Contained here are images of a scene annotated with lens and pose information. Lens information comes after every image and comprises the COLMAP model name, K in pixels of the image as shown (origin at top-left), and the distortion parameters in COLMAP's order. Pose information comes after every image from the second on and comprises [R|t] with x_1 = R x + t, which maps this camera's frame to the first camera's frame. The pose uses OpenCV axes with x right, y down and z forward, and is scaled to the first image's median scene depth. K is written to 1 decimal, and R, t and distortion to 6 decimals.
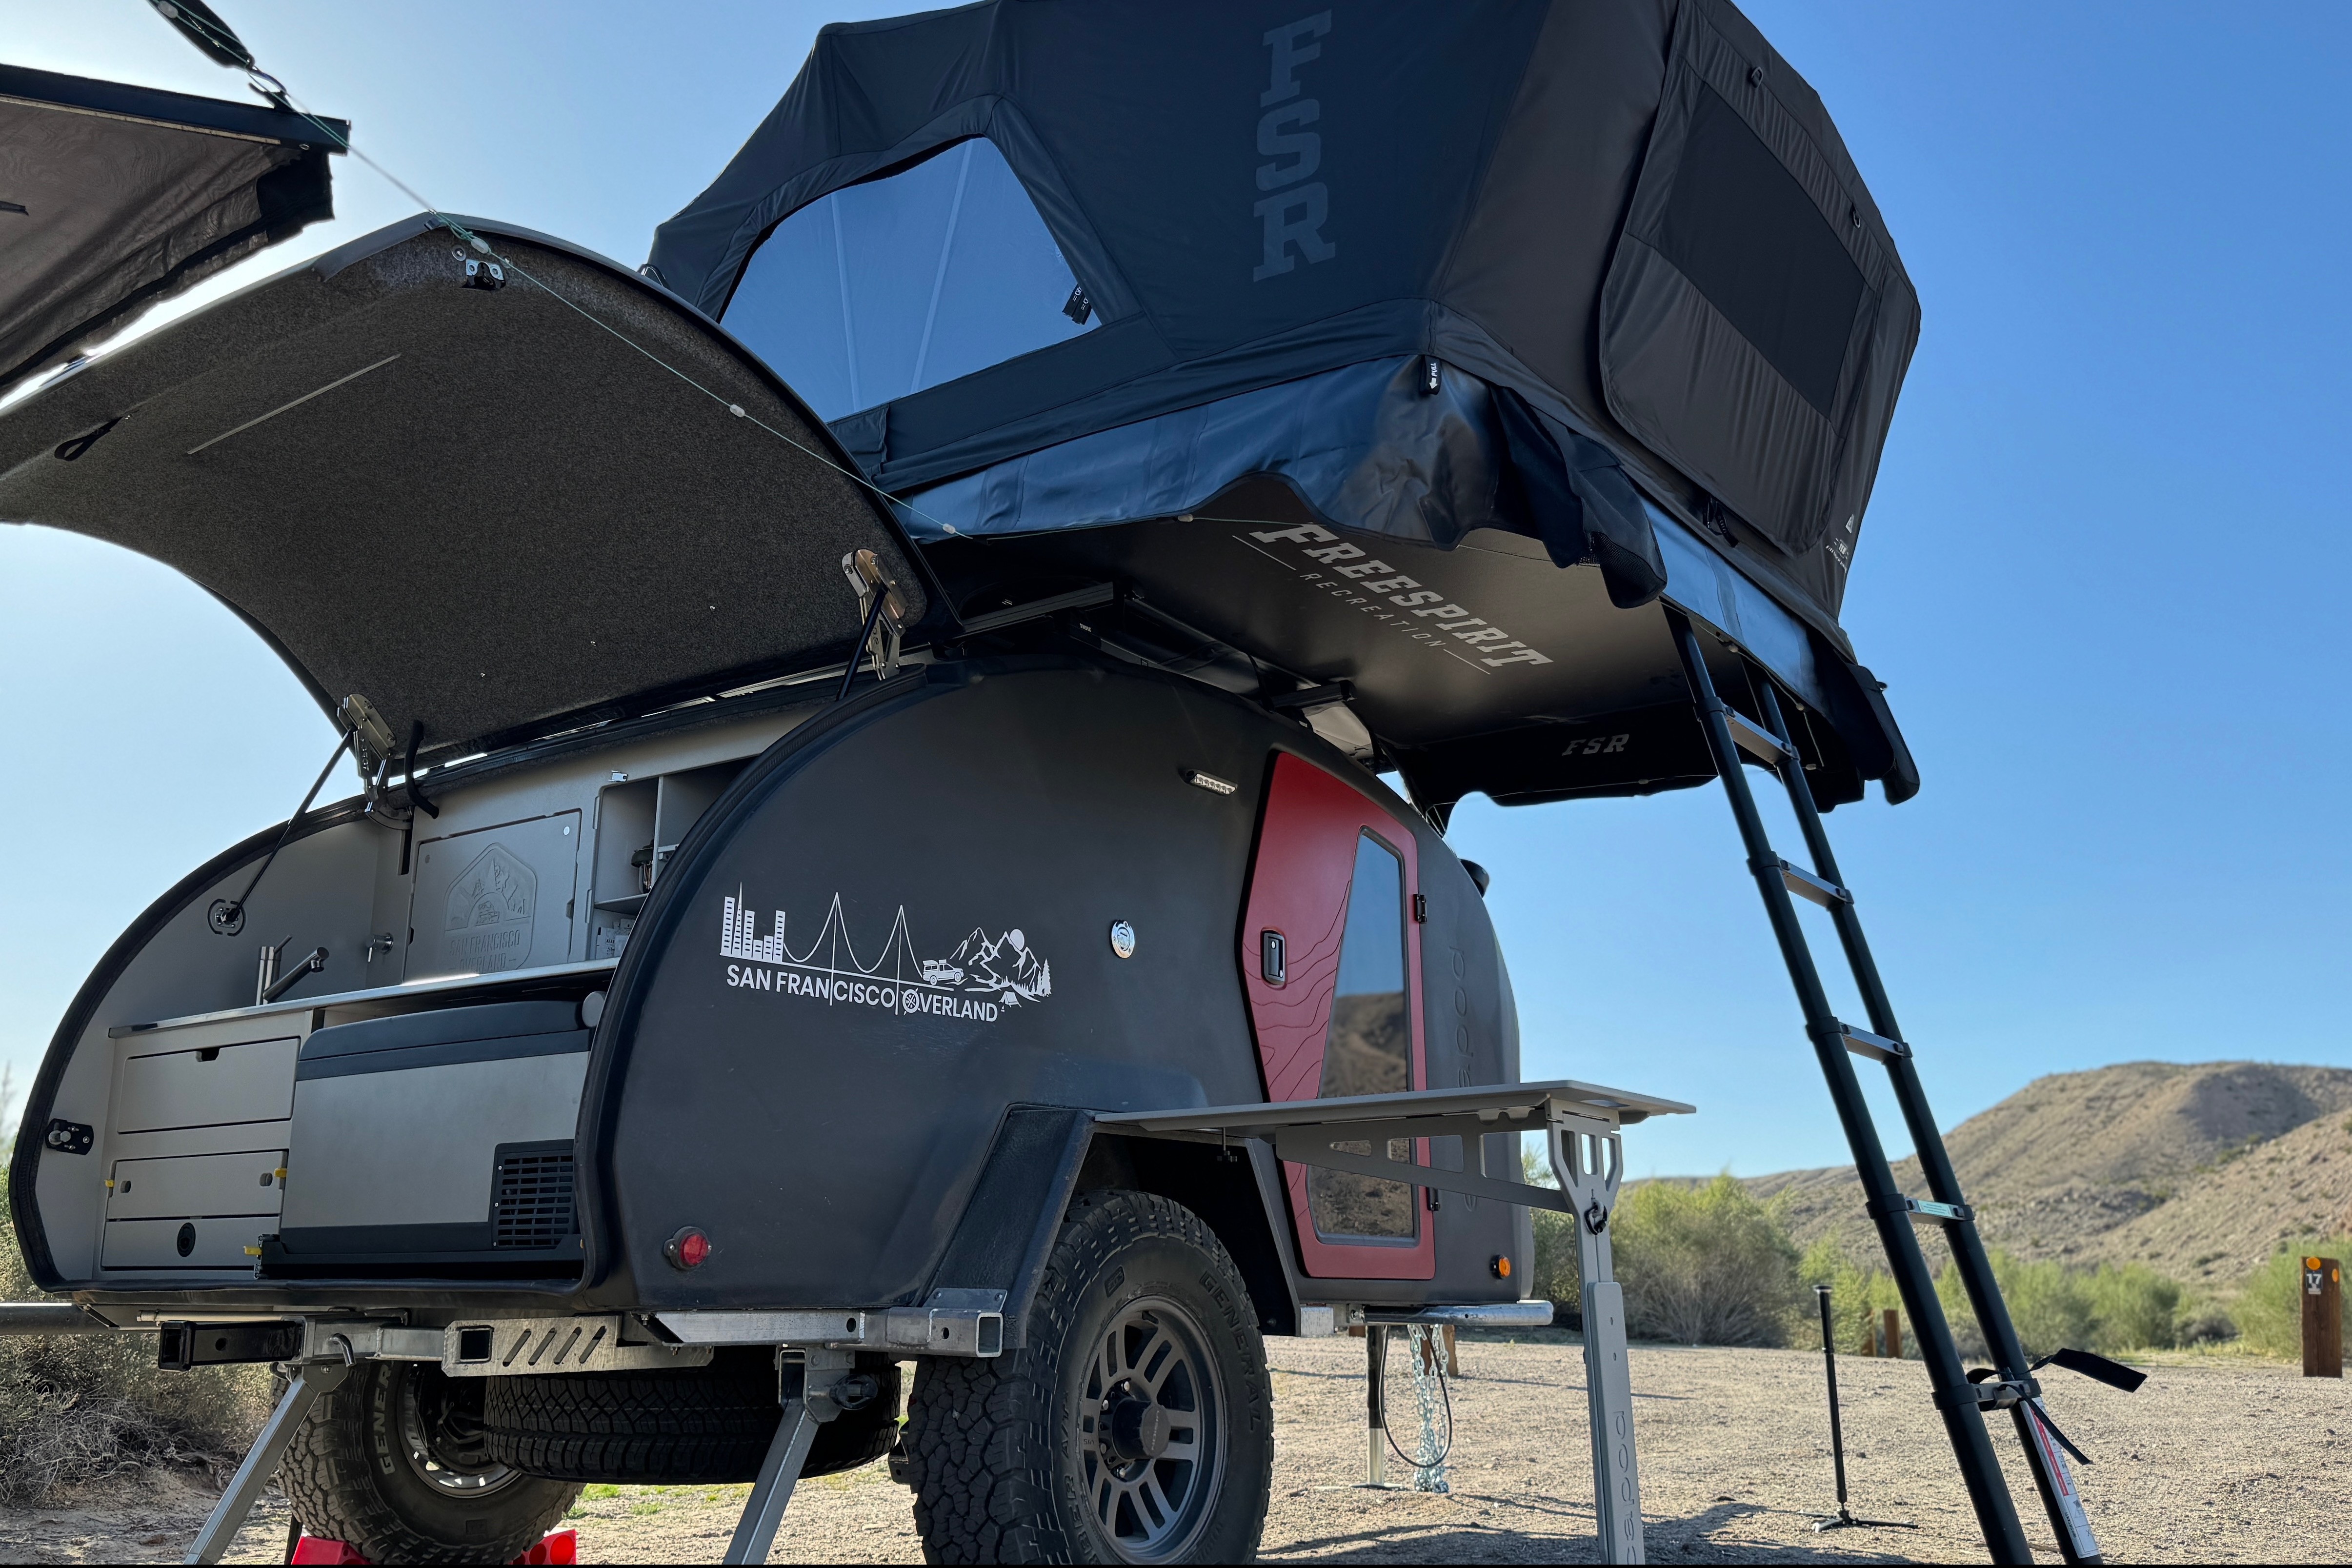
lens RADIAL K [[1934.5, 0, 1101.4], [0, 1934.5, 786.5], [0, 0, 1]] dist [0.076589, -0.002821]
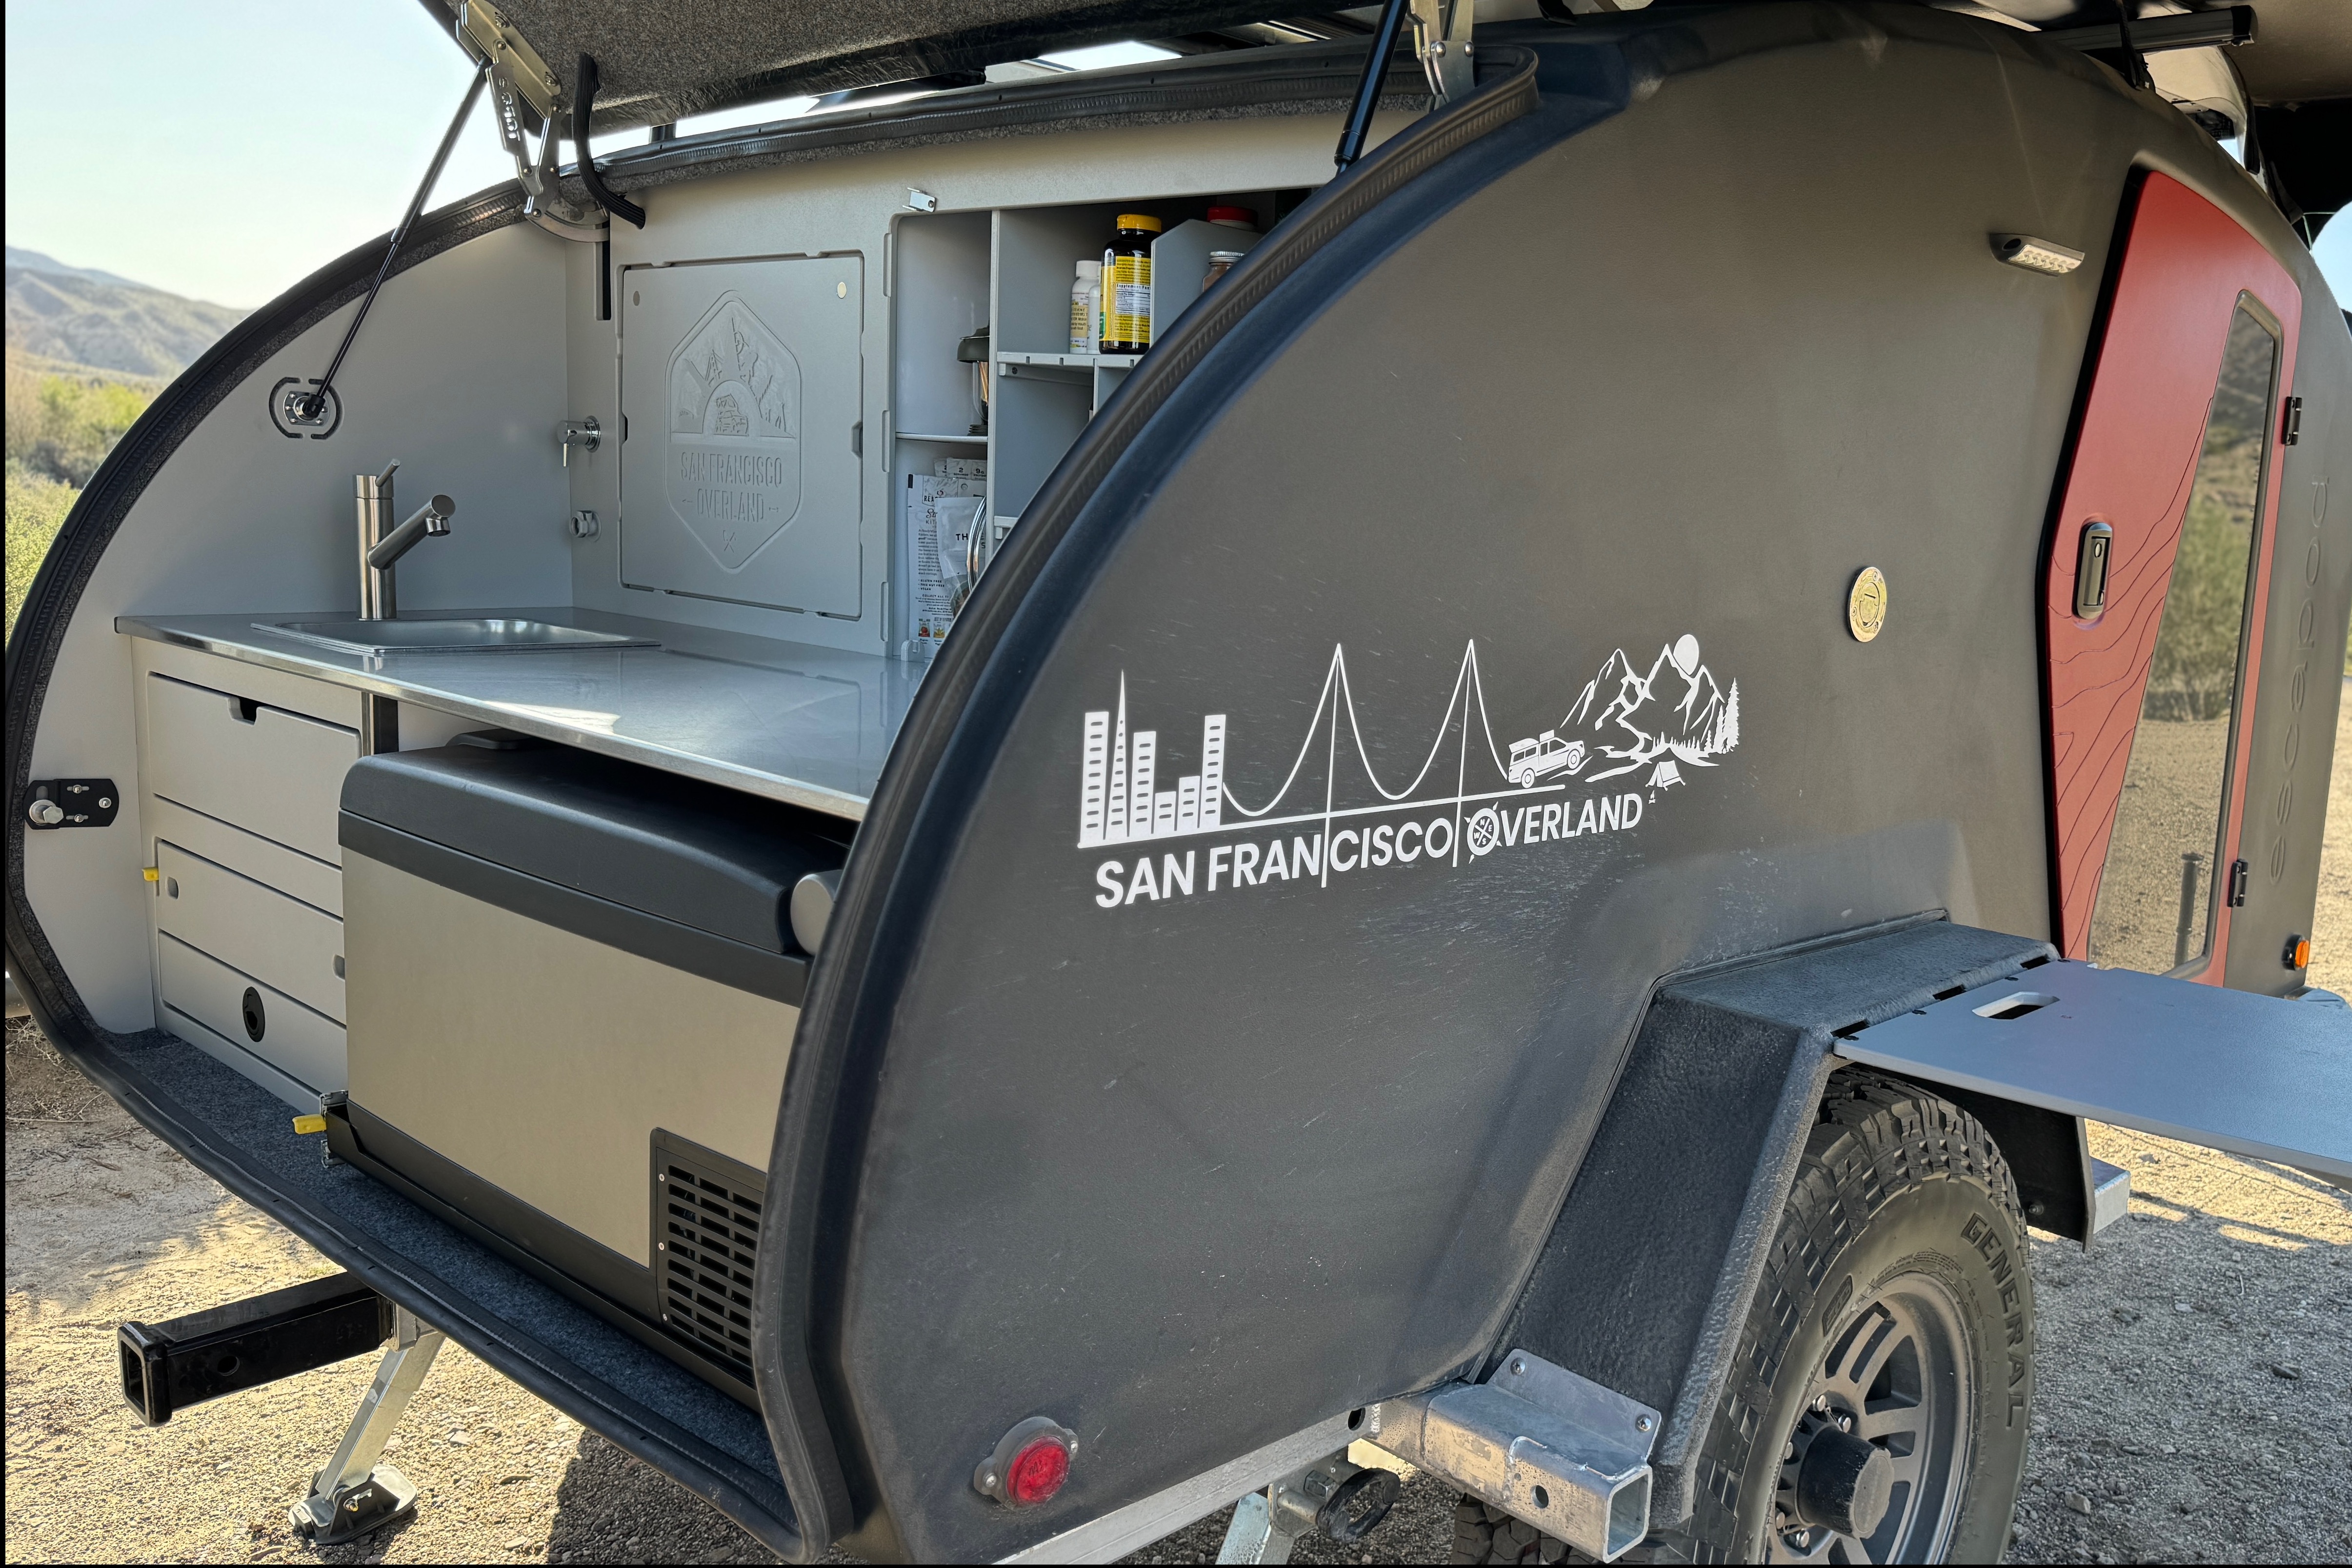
lens RADIAL K [[1955.7, 0, 1388.8], [0, 1955.7, 783.1], [0, 0, 1]] dist [0.112266, -0.161507]
pose [[0.996042, 0.054596, -0.070139, -0.085933], [-0.023870, 0.924435, 0.380591, -0.084137], [0.085618, -0.377411, 0.922080, 0.536493]]
